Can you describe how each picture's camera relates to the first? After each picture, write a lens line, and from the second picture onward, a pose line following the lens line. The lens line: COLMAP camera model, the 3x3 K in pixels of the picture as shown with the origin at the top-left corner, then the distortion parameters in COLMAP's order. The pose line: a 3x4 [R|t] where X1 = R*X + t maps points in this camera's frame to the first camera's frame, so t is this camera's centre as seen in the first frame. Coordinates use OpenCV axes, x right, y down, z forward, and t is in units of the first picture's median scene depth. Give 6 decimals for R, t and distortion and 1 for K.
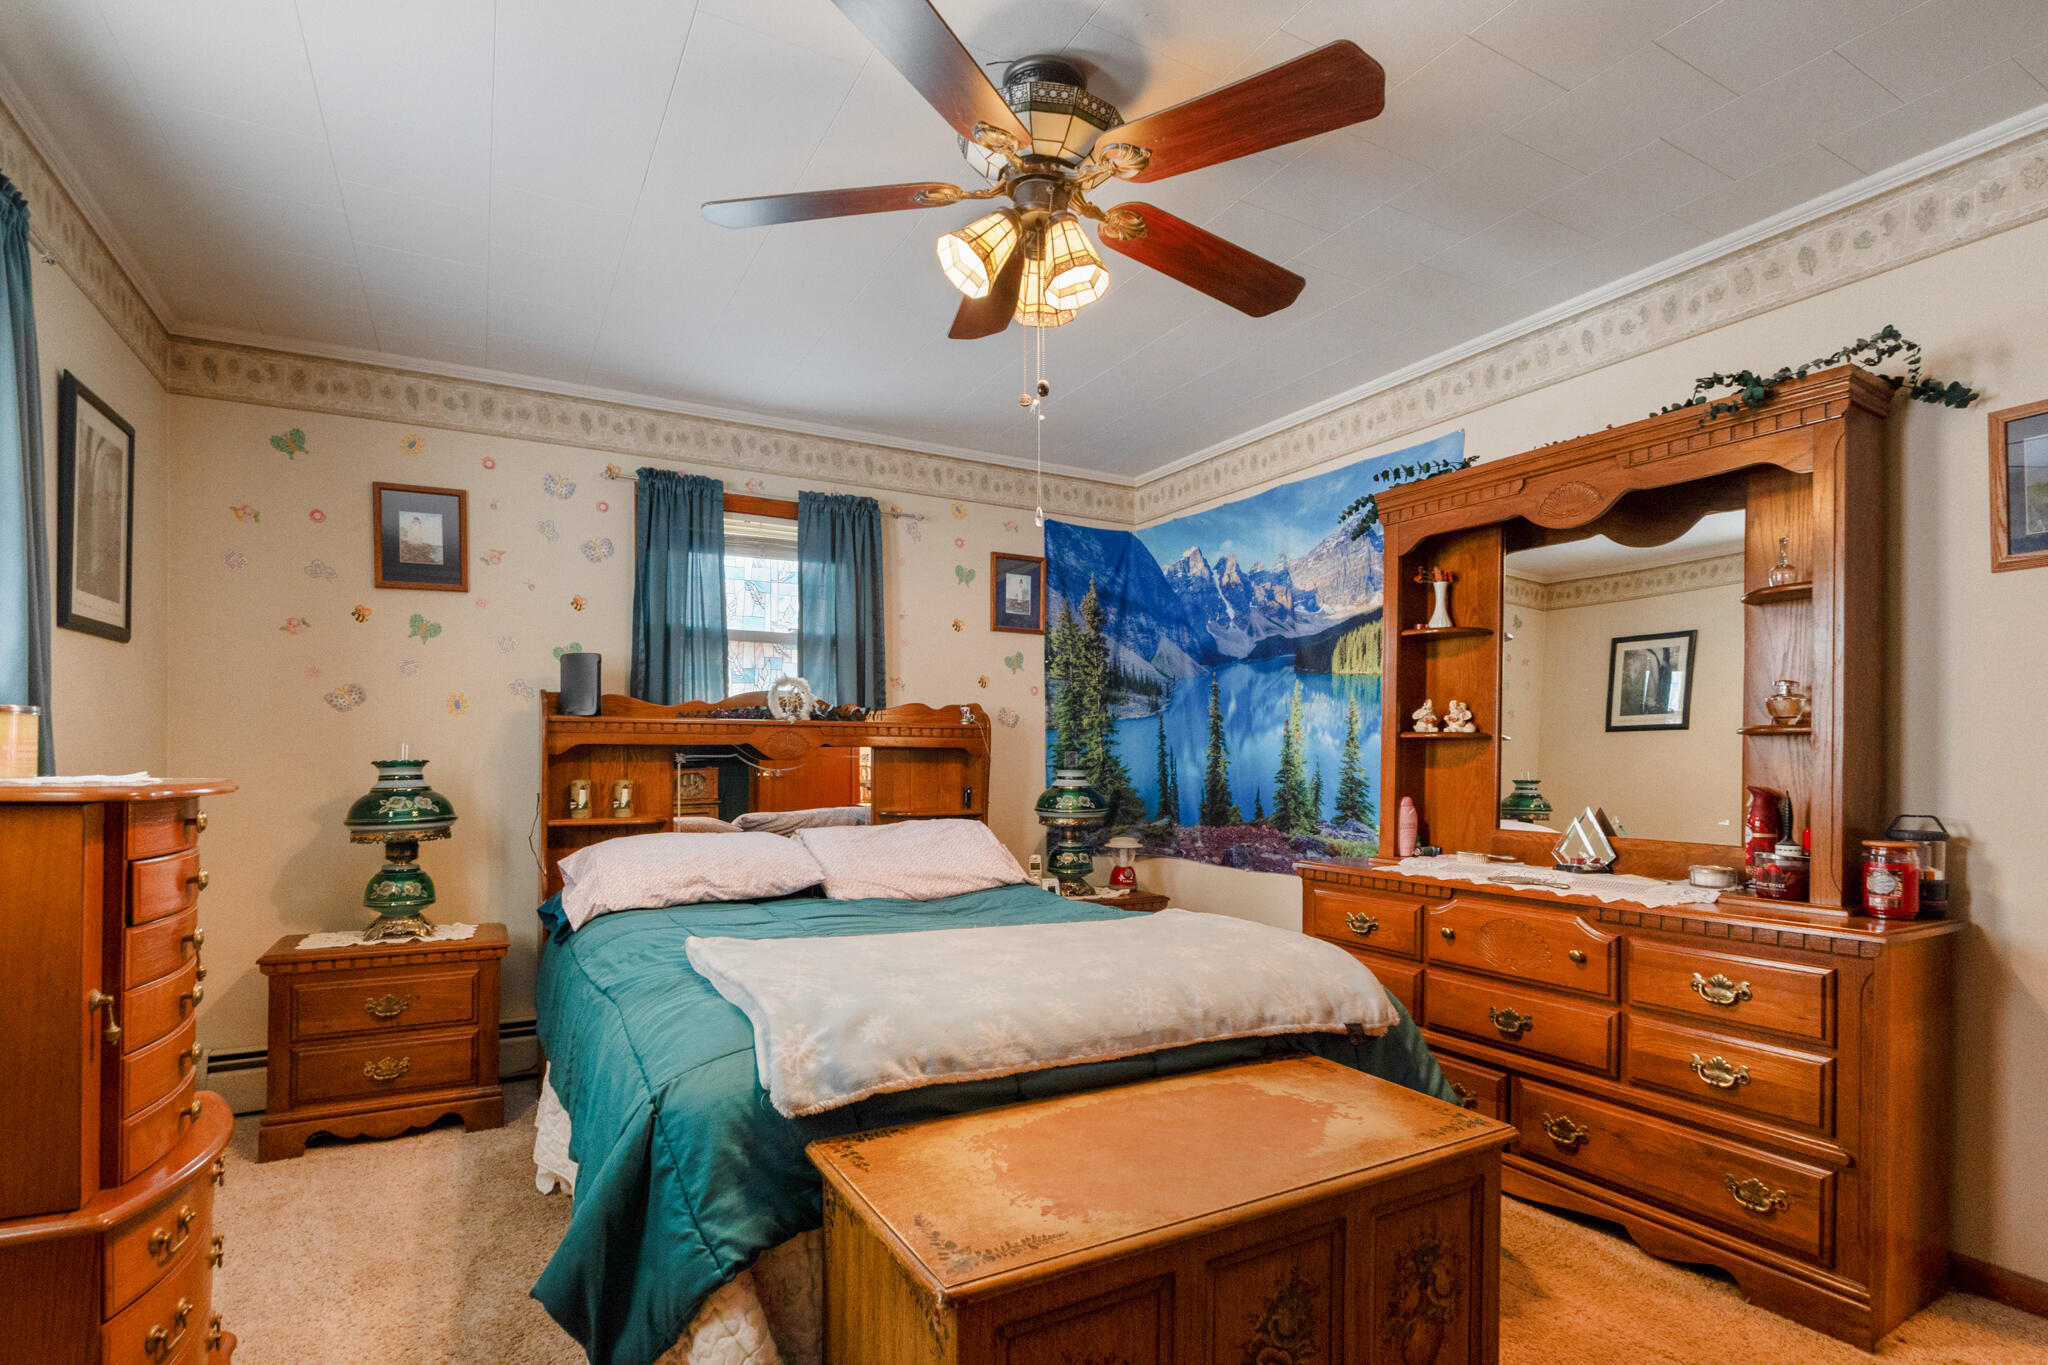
lens RADIAL K [[1009.7, 0, 1028.2], [0, 1009.7, 720.7], [0, 0, 1]] dist [-0.015088, -0.000156]
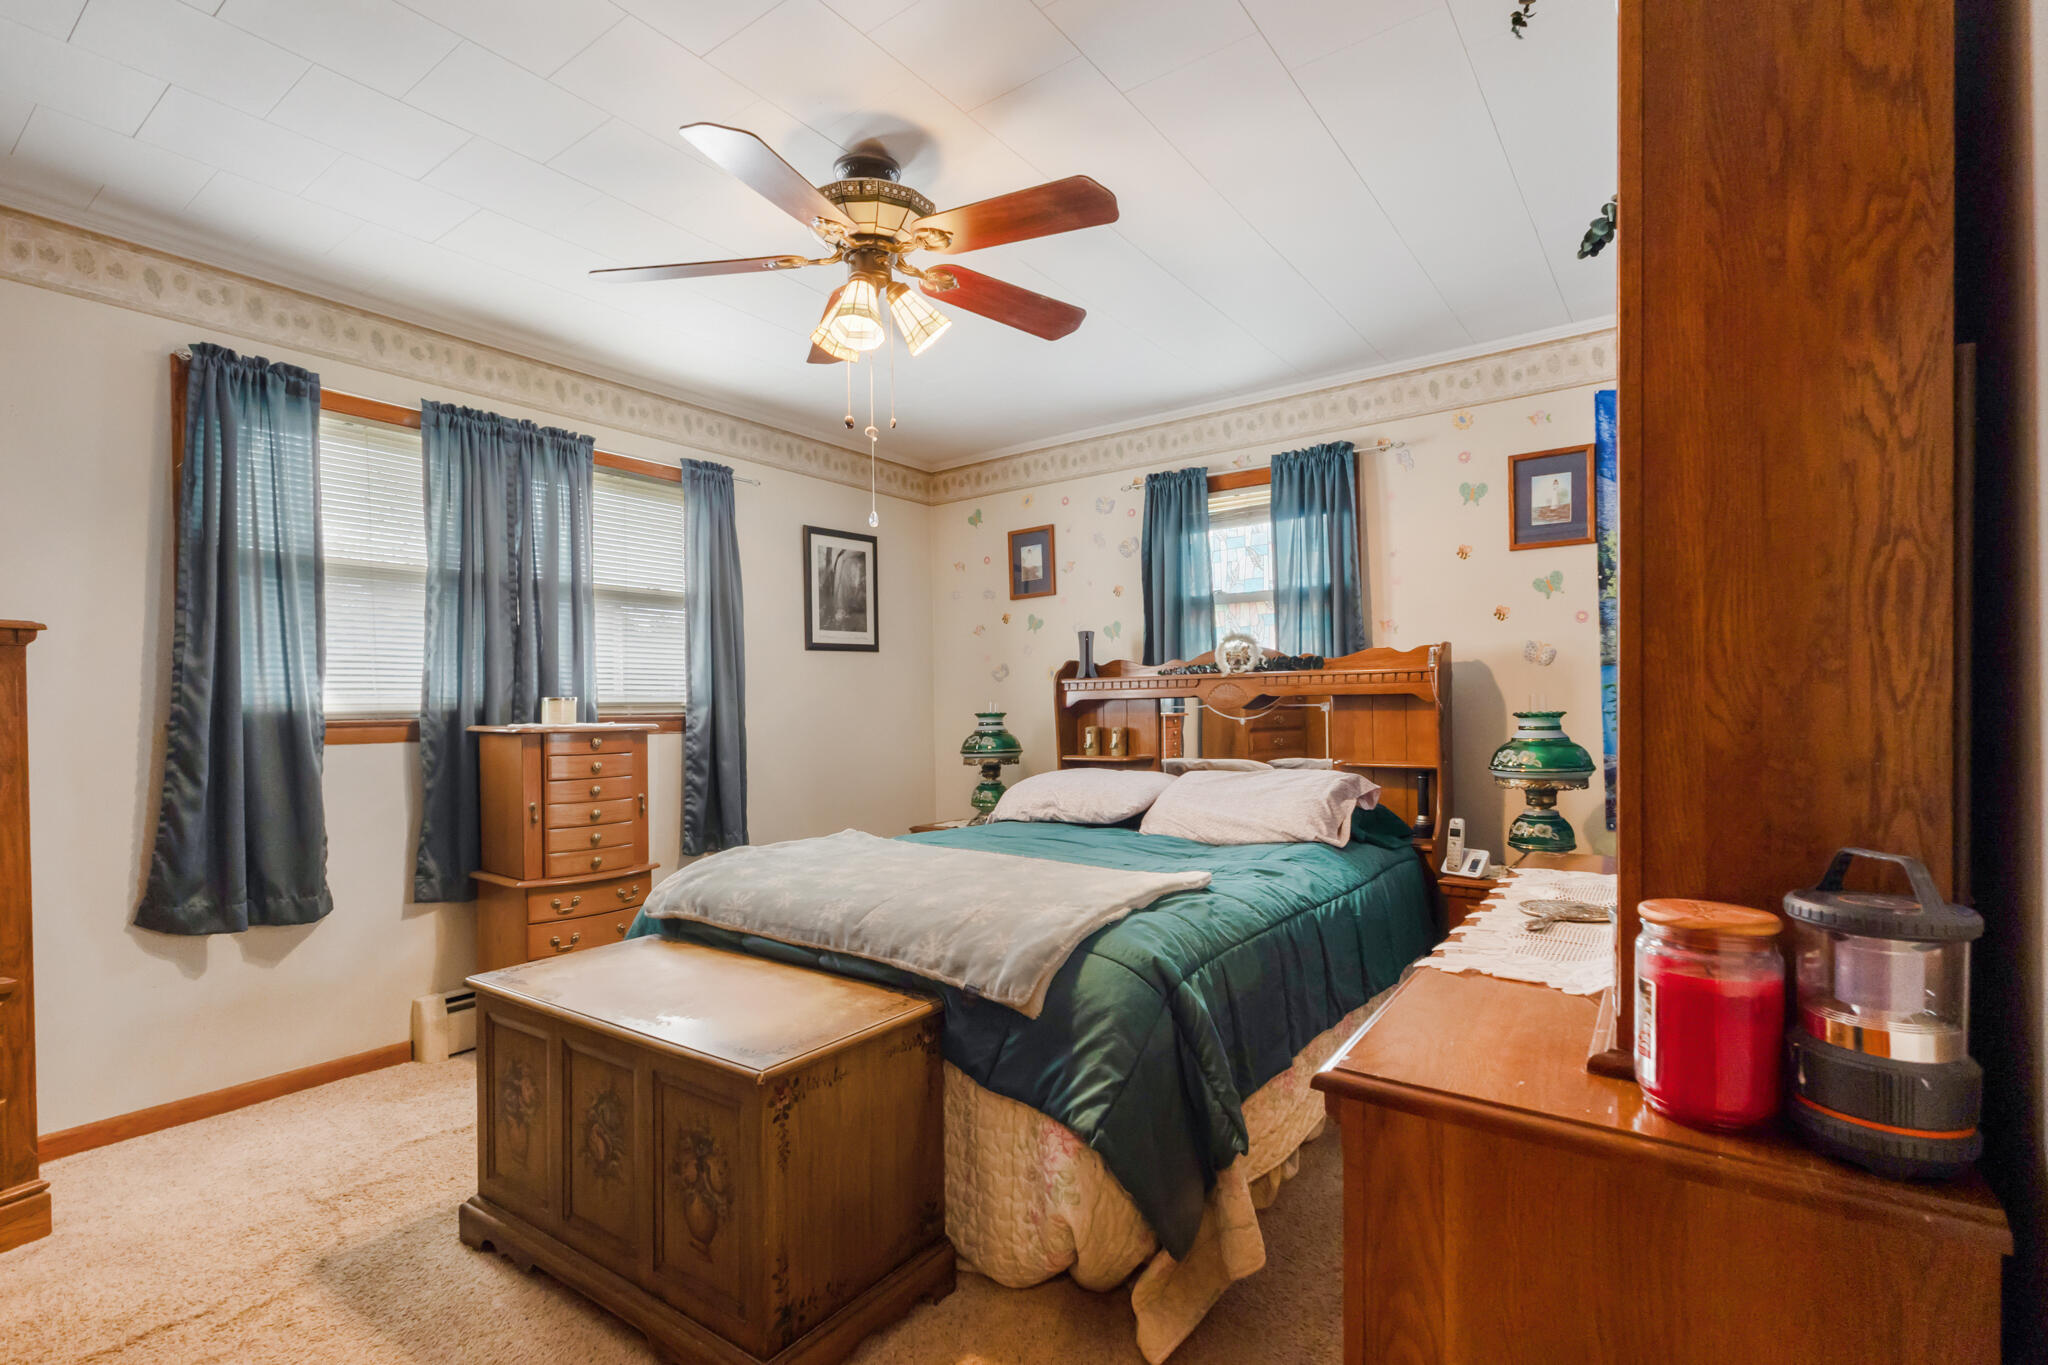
lens RADIAL K [[967.3, 0, 1024.3], [0, 967.3, 671.4], [0, 0, 1]] dist [-0.000984, -0.000018]
pose [[0.411104, -0.047702, -0.910340, 0.563365], [0.044789, 0.998481, -0.032094, 0.019256], [0.910488, -0.027580, 0.412616, 0.327122]]
